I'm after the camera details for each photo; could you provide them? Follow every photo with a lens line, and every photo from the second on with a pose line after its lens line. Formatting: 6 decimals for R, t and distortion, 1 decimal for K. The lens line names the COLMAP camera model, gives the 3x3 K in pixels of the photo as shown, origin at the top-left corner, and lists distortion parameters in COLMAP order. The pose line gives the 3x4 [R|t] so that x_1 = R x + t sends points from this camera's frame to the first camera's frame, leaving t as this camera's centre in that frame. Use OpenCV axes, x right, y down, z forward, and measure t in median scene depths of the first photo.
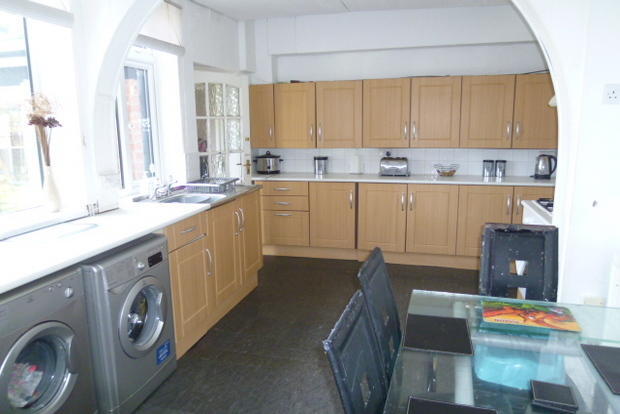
lens RADIAL K [[444.4, 0, 308.9], [0, 444.4, 207.4], [0, 0, 1]] dist [-0.043829, 0.002223]
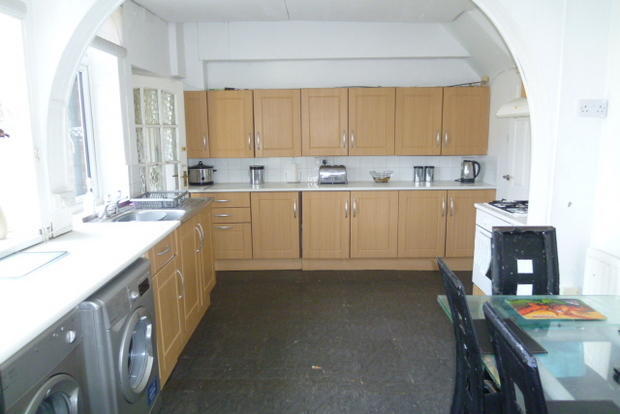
lens RADIAL K [[444.4, 0, 308.9], [0, 444.4, 207.4], [0, 0, 1]] dist [-0.043829, 0.002223]
pose [[0.966633, -0.041227, 0.252827, -0.132811], [0.045462, 0.998906, -0.010928, -0.008936], [-0.252100, 0.022057, 0.967450, 0.034052]]
